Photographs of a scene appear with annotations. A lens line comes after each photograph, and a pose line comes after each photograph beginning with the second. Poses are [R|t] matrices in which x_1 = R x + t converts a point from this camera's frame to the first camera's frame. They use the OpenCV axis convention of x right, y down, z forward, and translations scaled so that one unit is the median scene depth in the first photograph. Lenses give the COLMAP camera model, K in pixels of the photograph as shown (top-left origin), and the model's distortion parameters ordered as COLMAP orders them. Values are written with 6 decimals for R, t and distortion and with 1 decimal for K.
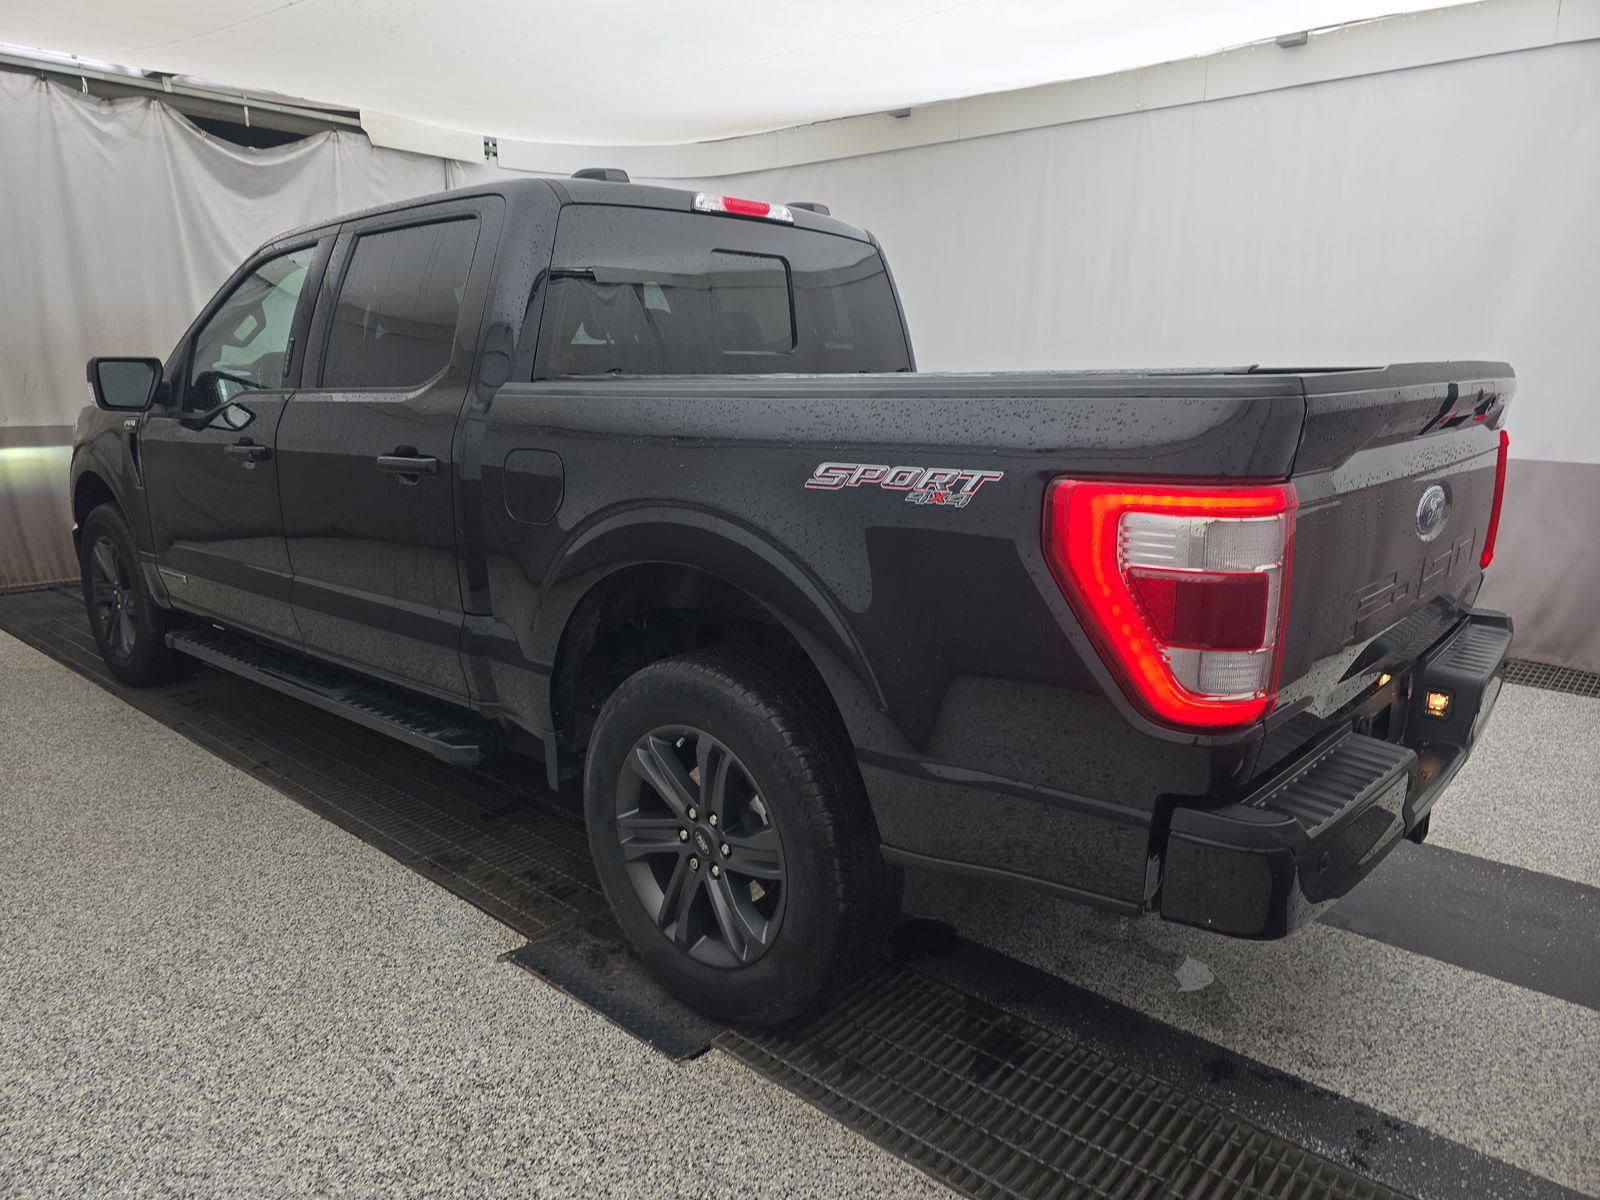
lens RADIAL K [[1118.0, 0, 792.6], [0, 1118.0, 600.1], [0, 0, 1]] dist [0.002062, -0.004599]
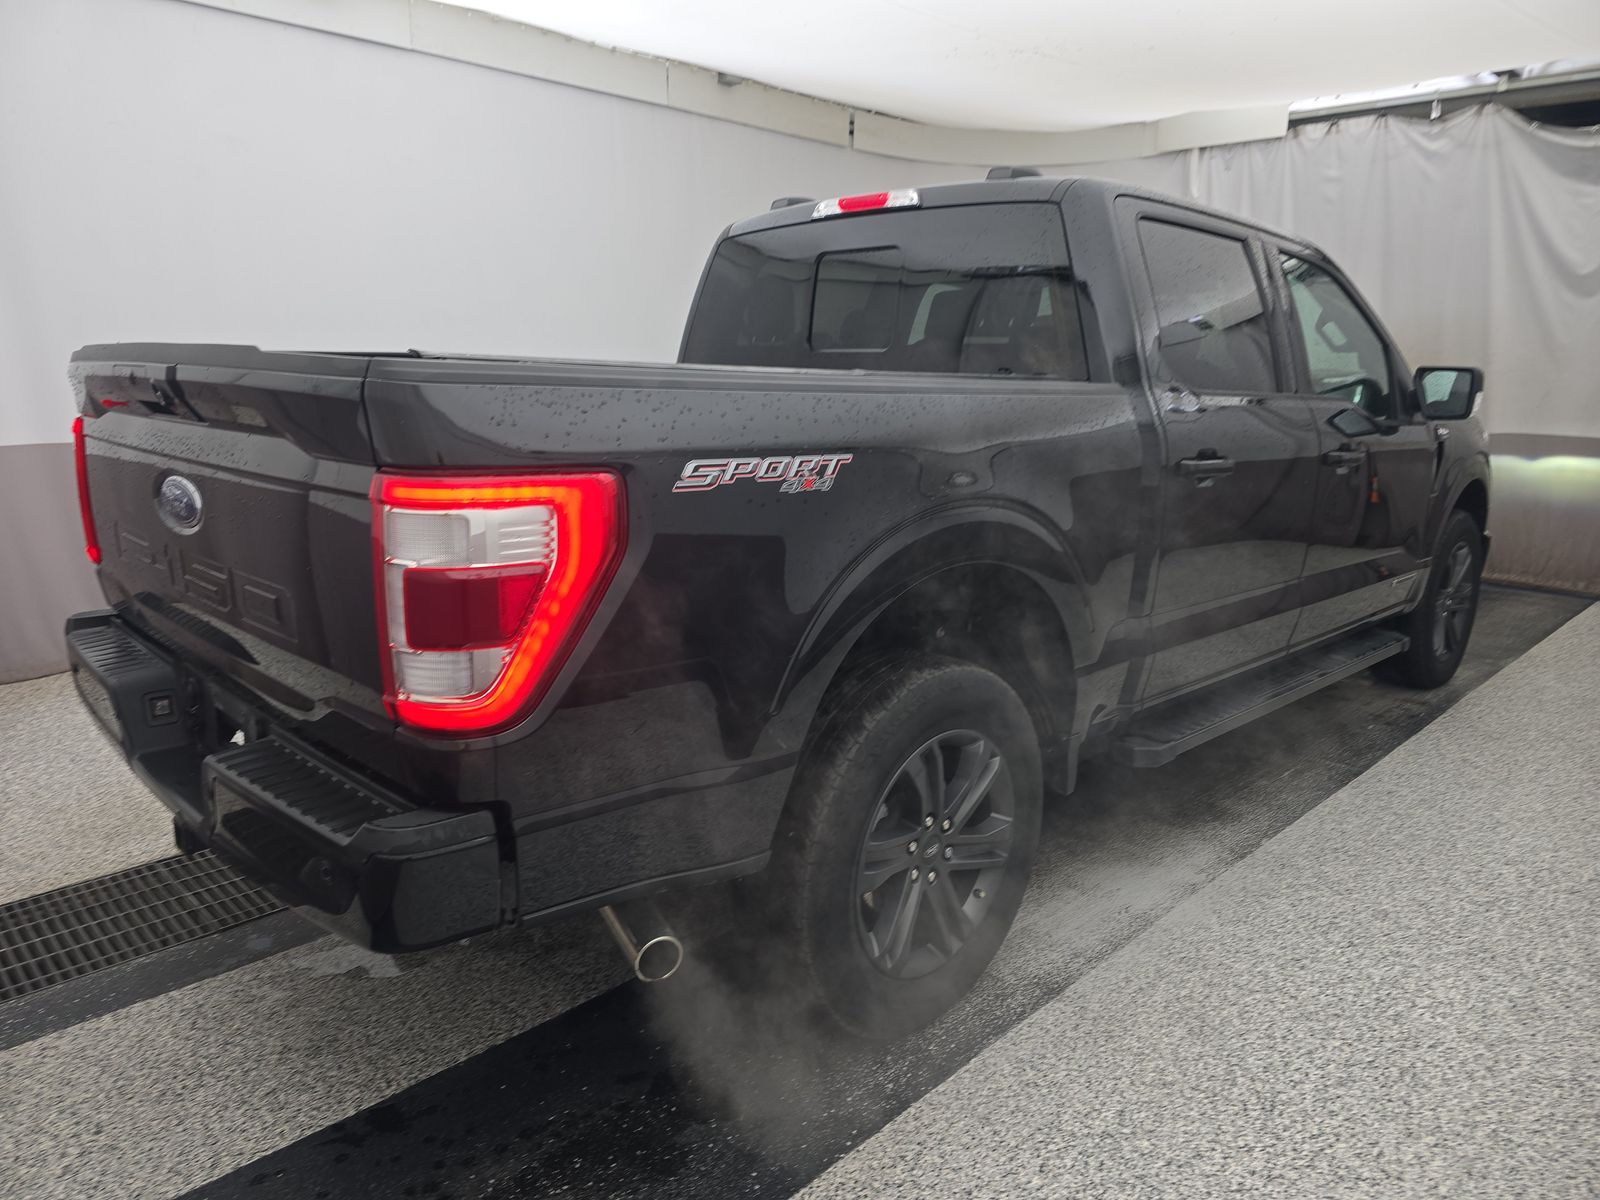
lens RADIAL K [[1118.0, 0, 792.6], [0, 1118.0, 600.1], [0, 0, 1]] dist [0.002062, -0.004599]
pose [[-0.093667, 0.196238, -0.976072, 0.965697], [-0.216239, 0.952969, 0.212345, -0.207654], [0.971837, 0.230955, -0.046828, 1.036375]]
